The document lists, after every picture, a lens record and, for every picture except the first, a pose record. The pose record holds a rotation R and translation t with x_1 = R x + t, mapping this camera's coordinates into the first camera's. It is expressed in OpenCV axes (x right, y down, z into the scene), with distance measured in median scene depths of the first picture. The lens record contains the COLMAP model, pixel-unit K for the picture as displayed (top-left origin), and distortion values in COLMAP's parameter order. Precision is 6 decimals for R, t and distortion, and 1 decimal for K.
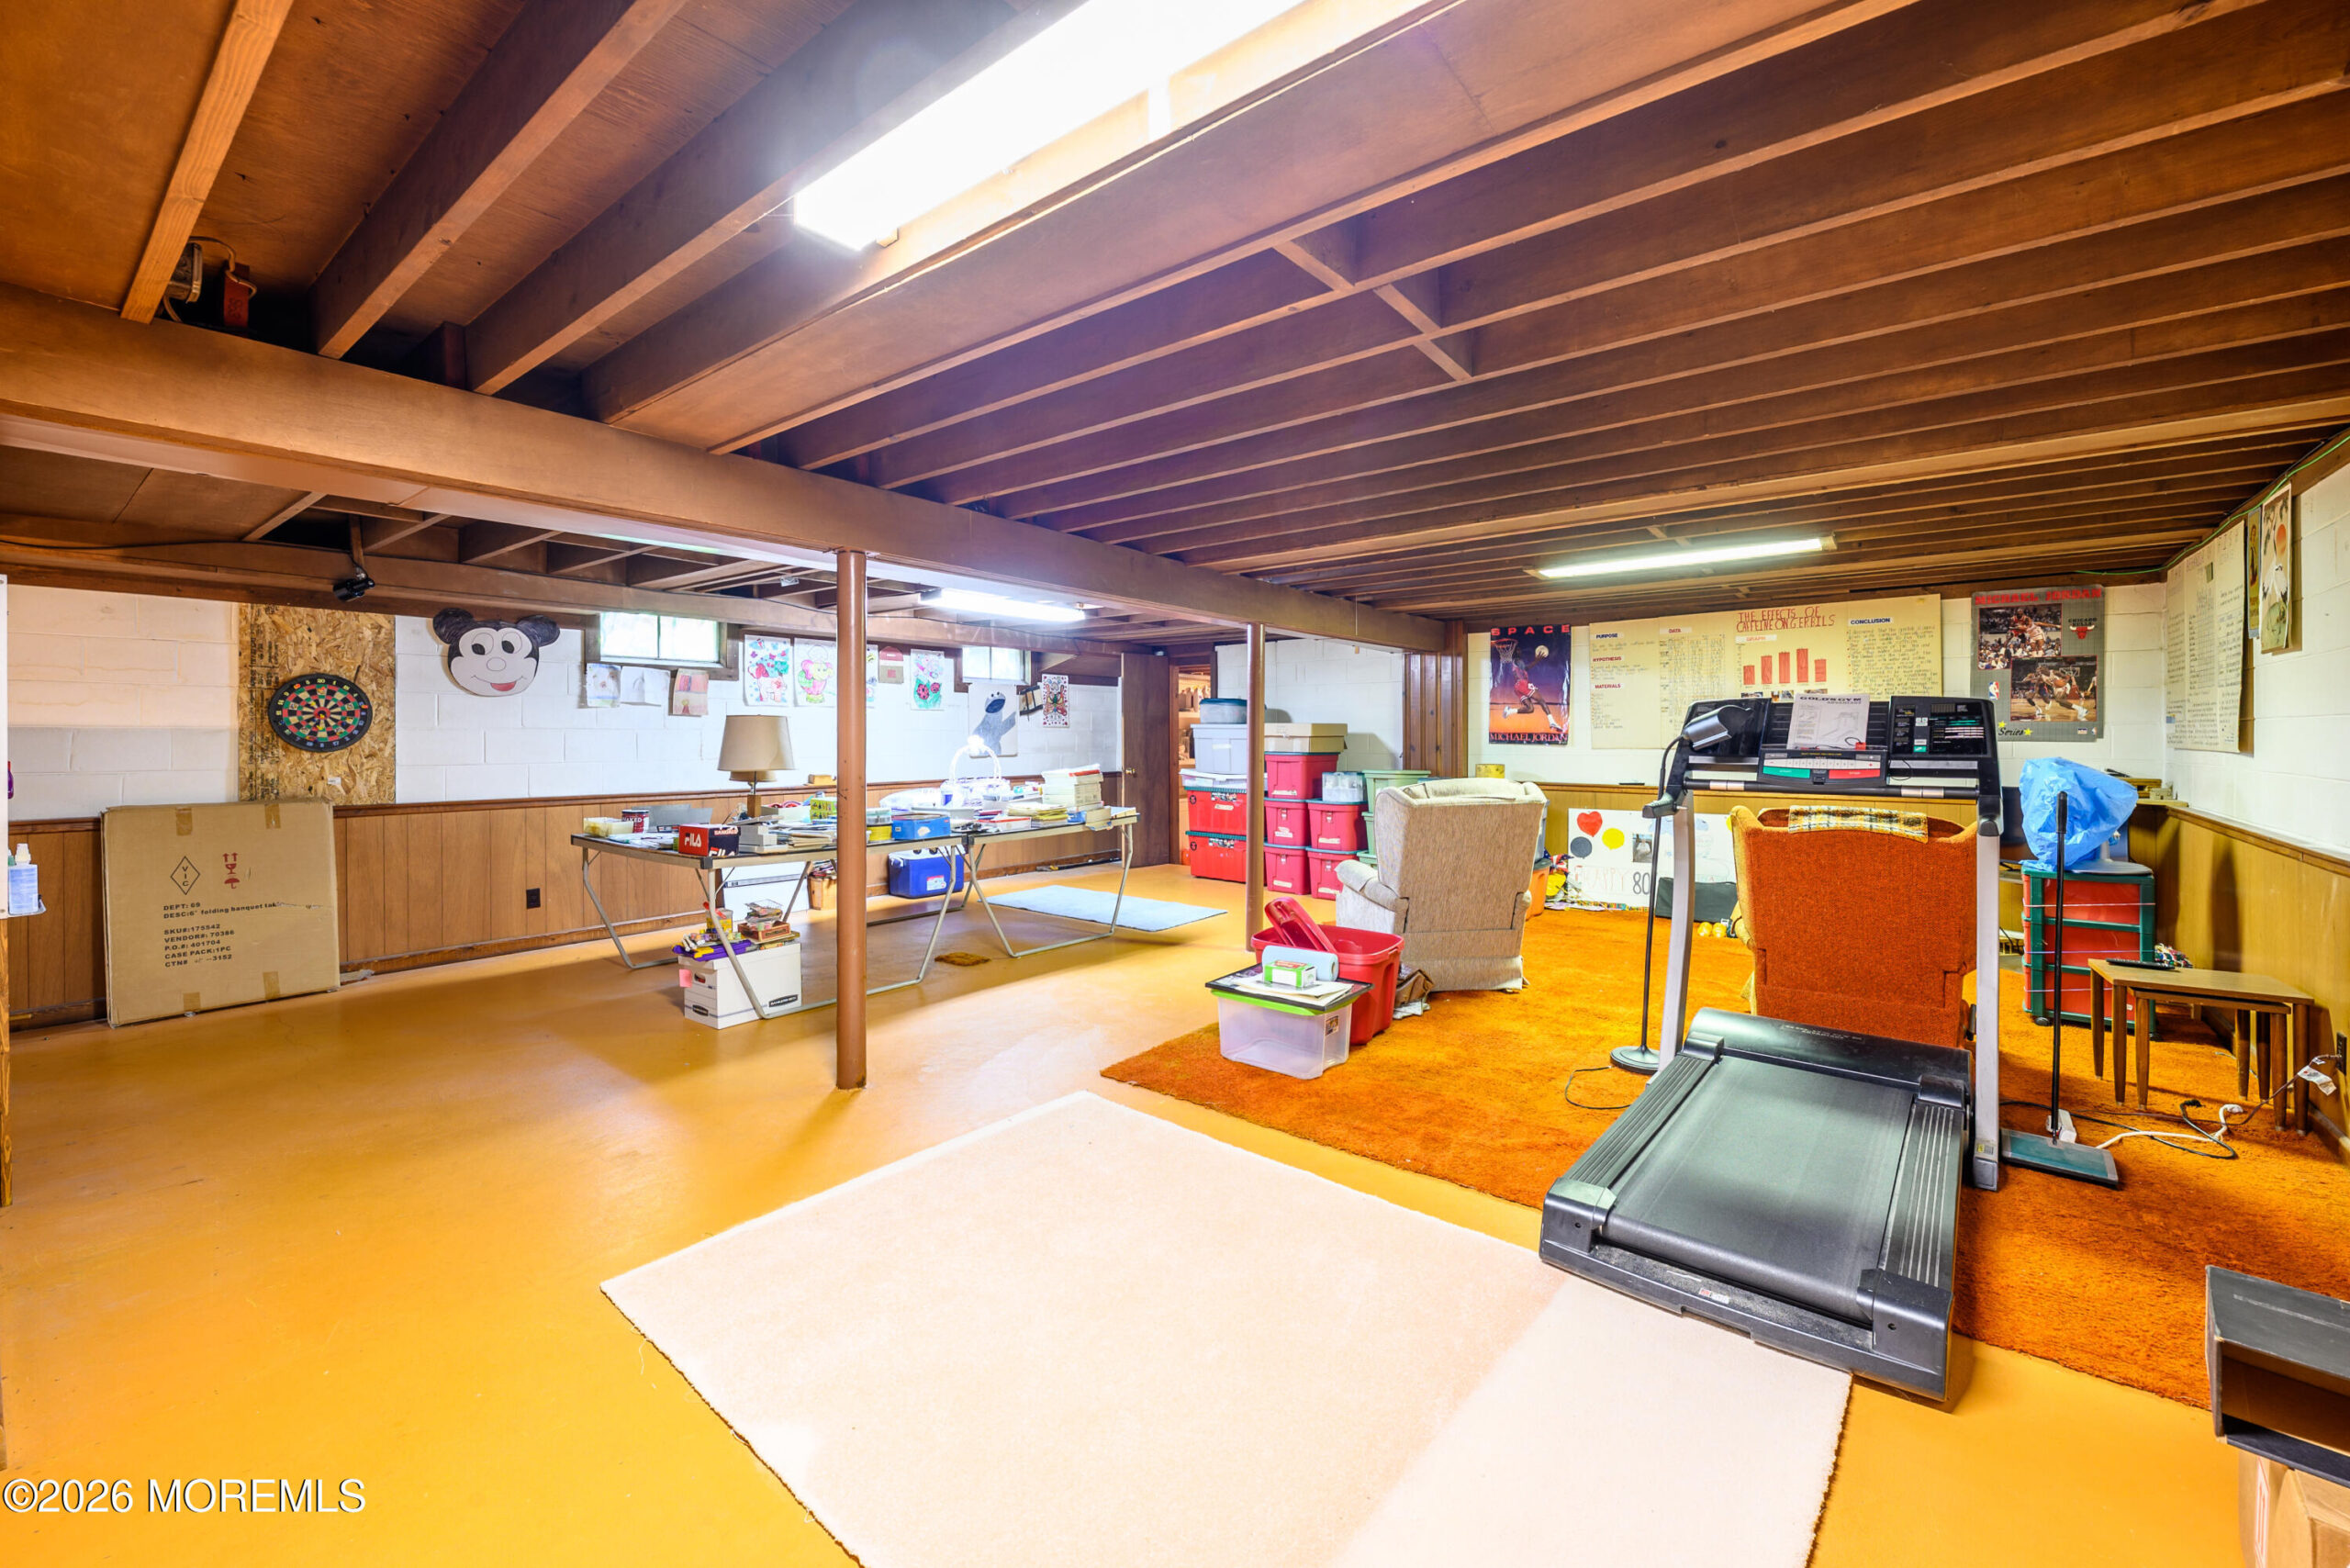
lens RADIAL K [[957.0, 0, 1159.1], [0, 957.0, 743.2], [0, 0, 1]] dist [0.002977, 0.000985]
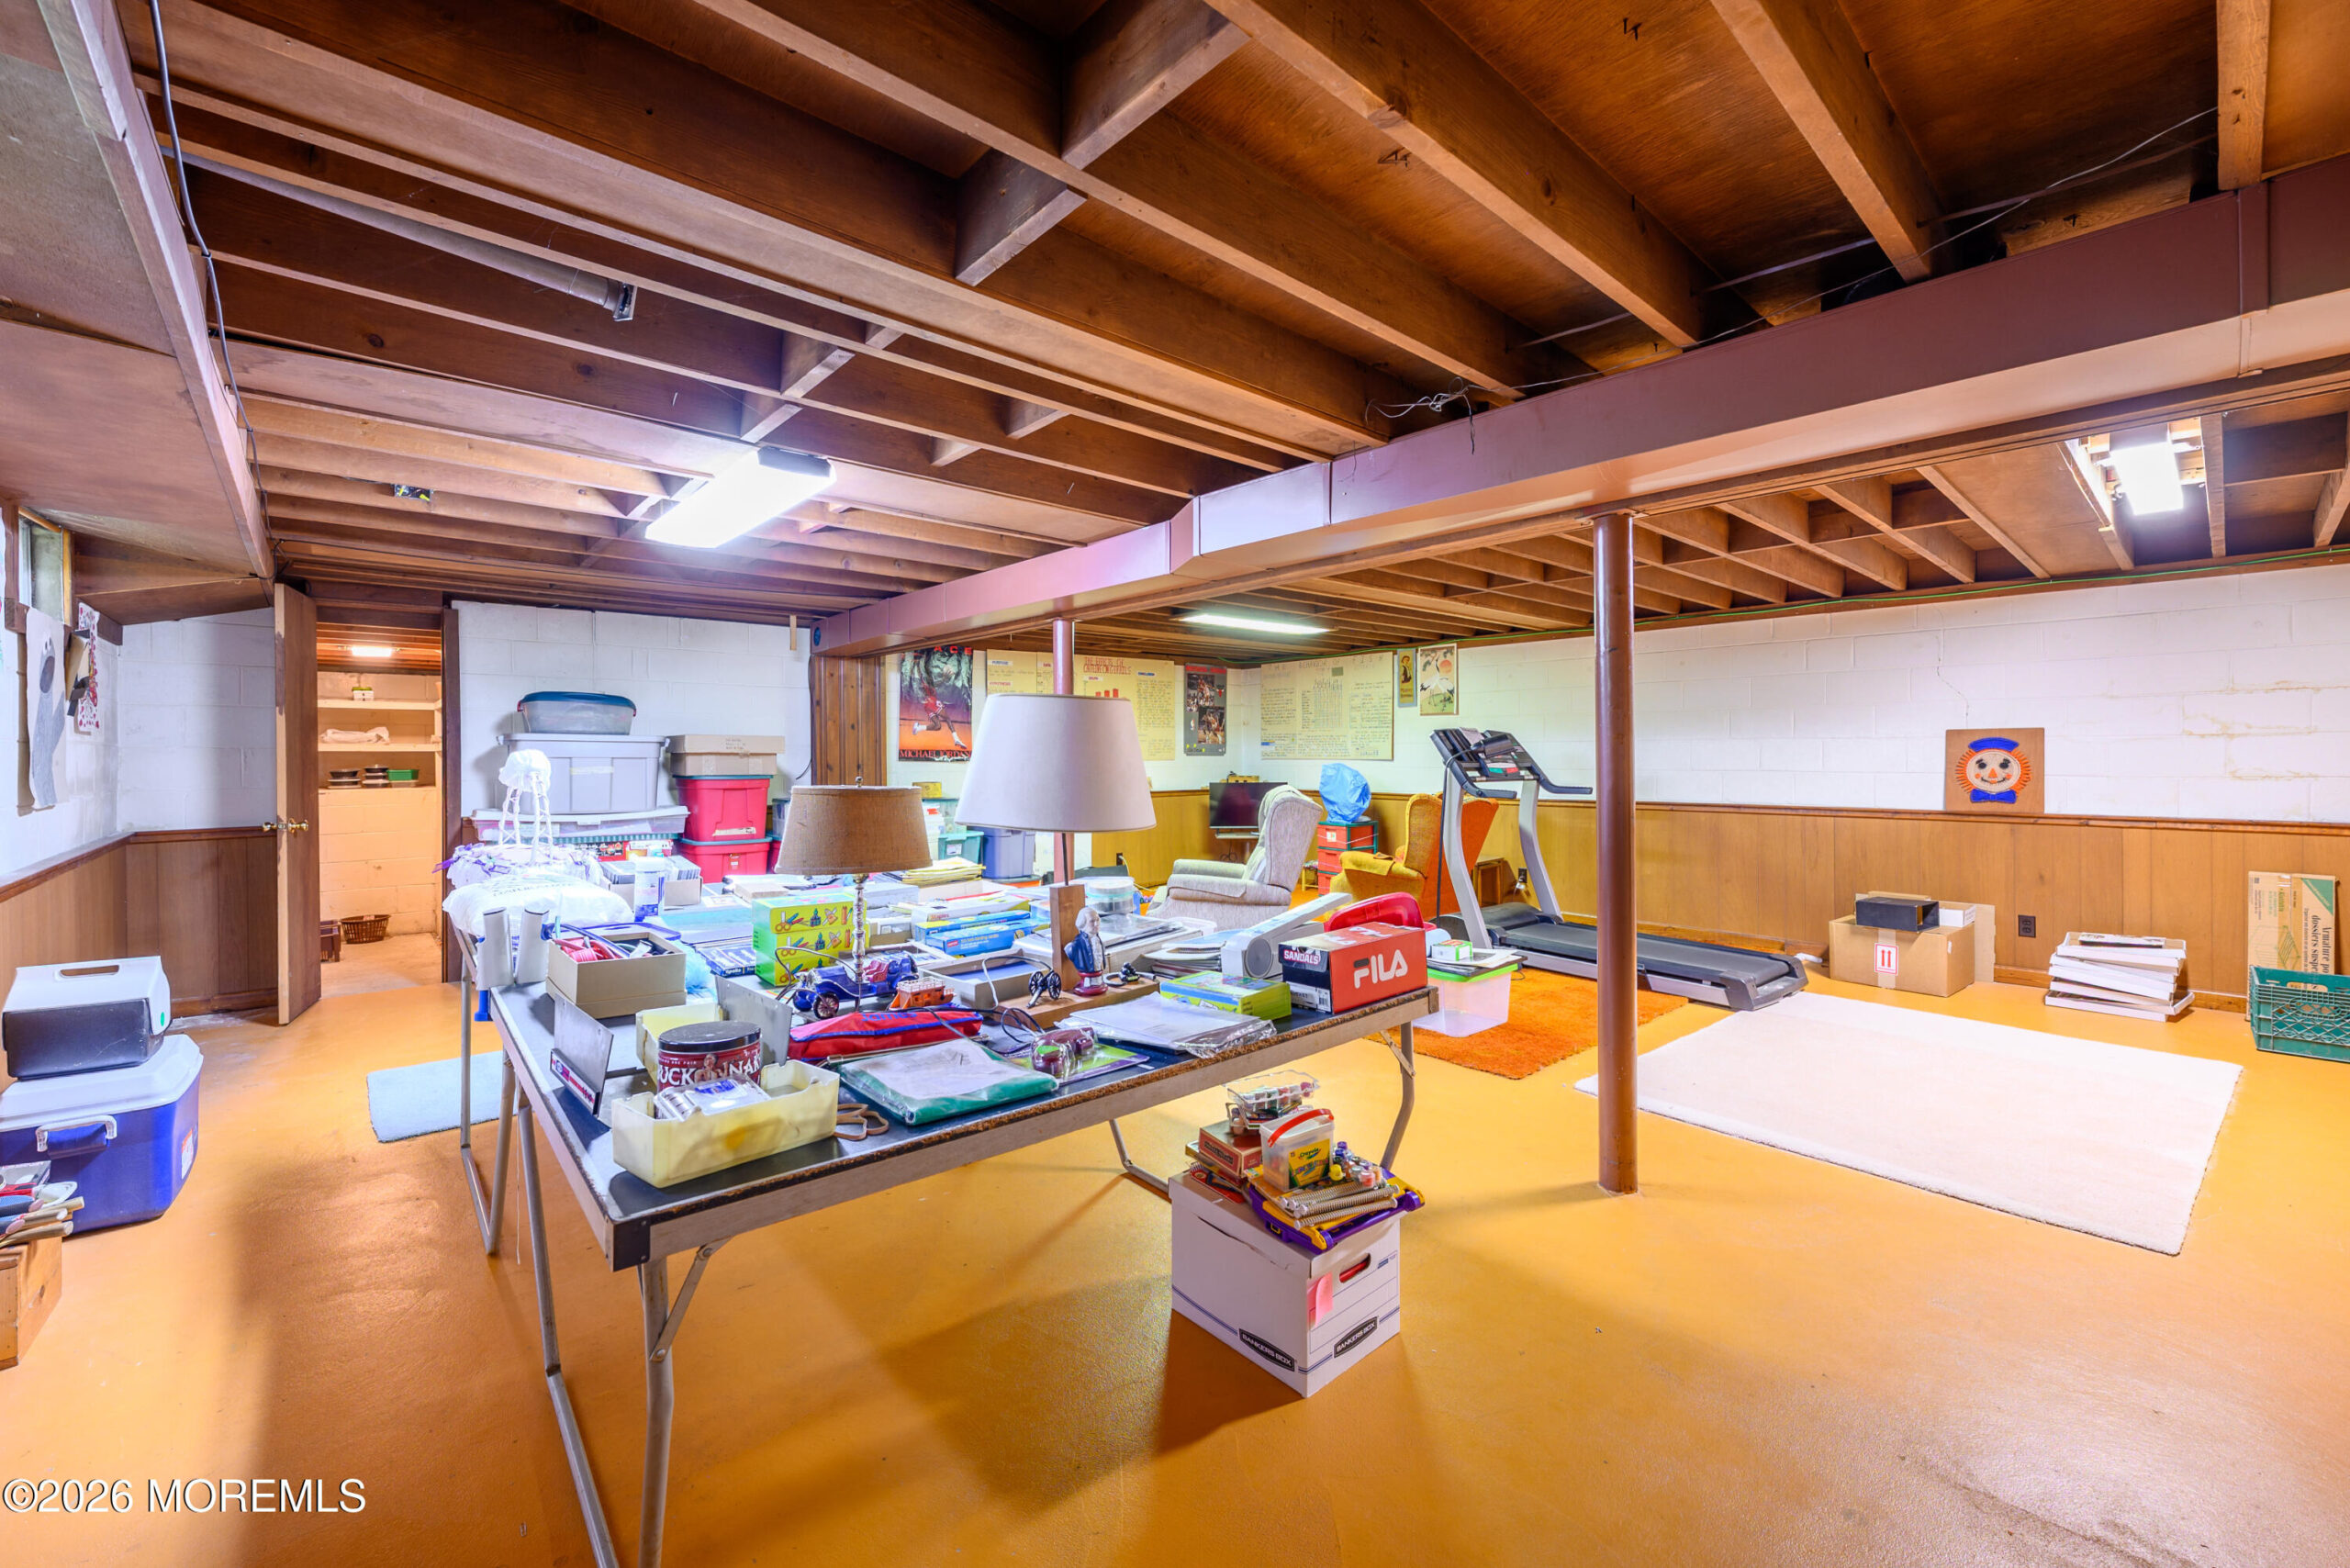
lens RADIAL K [[957.0, 0, 1176.1], [0, 957.0, 754.3], [0, 0, 1]] dist [0.002977, 0.000985]
pose [[0.159277, 0.000132, 0.987234, -0.764691], [0.011629, 0.999930, -0.002010, -0.001809], [-0.987165, 0.011801, 0.159264, 0.807505]]
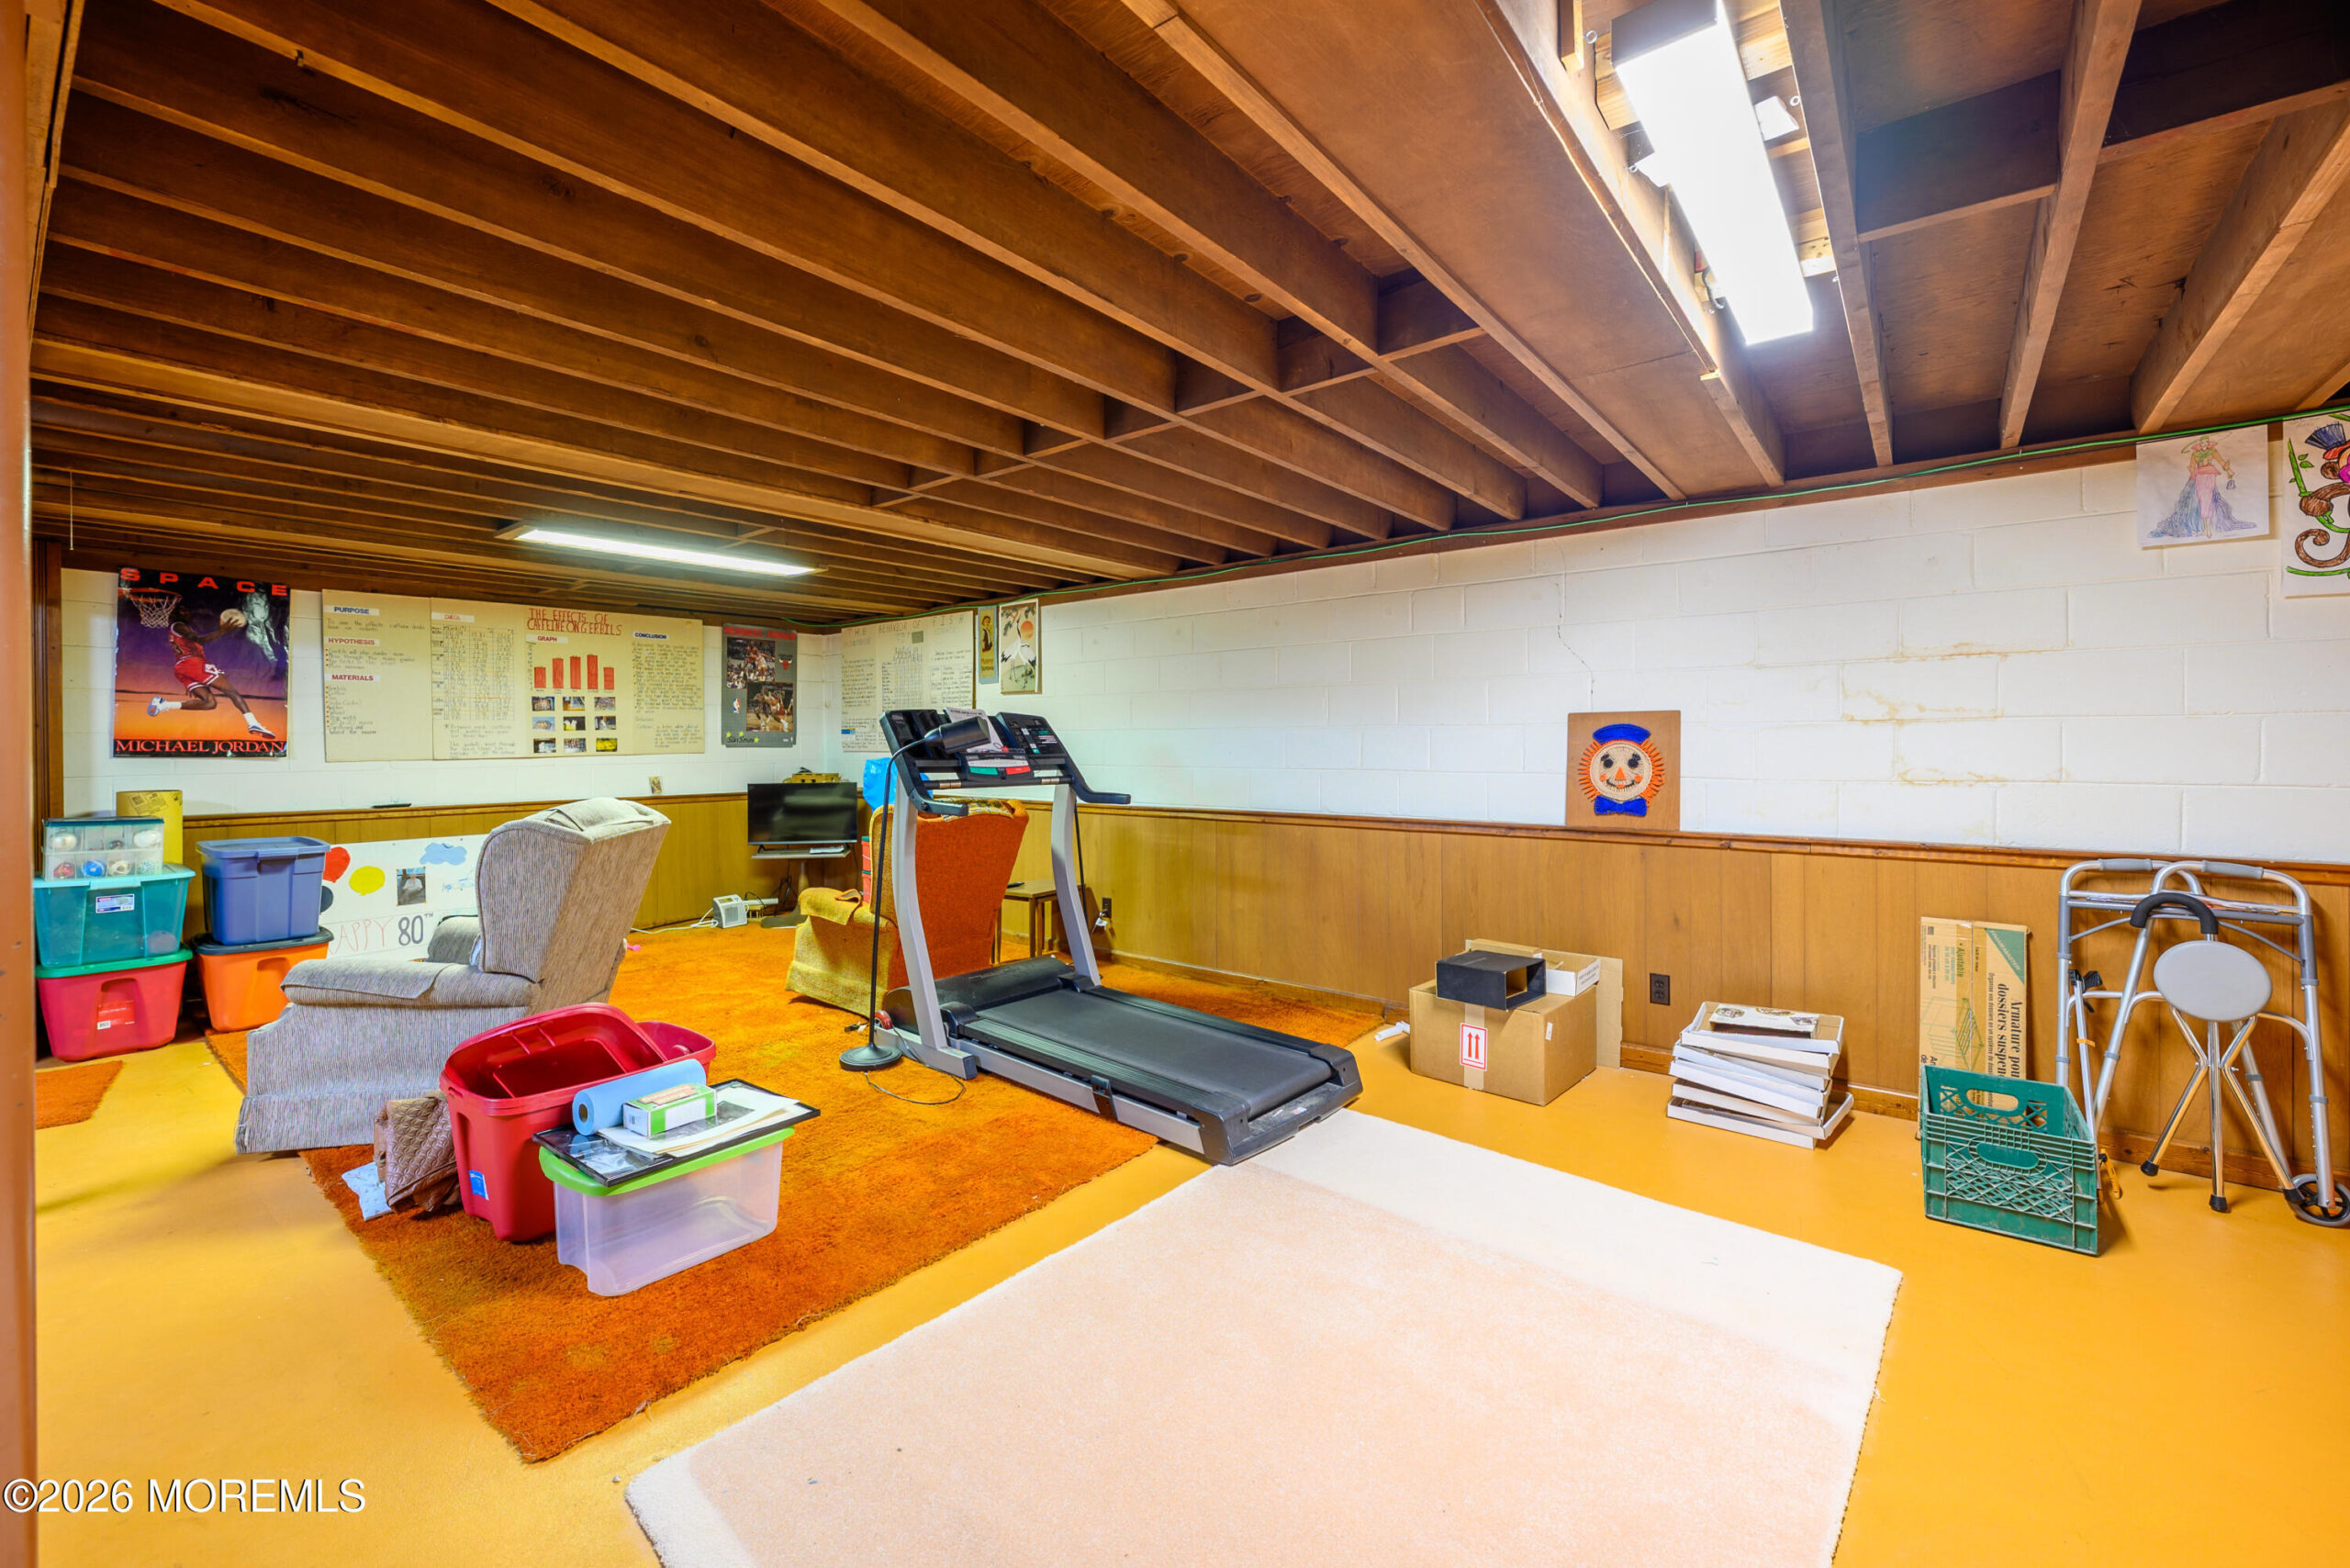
lens RADIAL K [[957.0, 0, 1175.9], [0, 957.0, 741.2], [0, 0, 1]] dist [0.002977, 0.000985]
pose [[-0.001336, 0.001790, 0.999998, -0.363251], [0.011770, 0.999929, -0.001775, -0.001241], [-0.999930, 0.011768, -0.001357, 0.465705]]
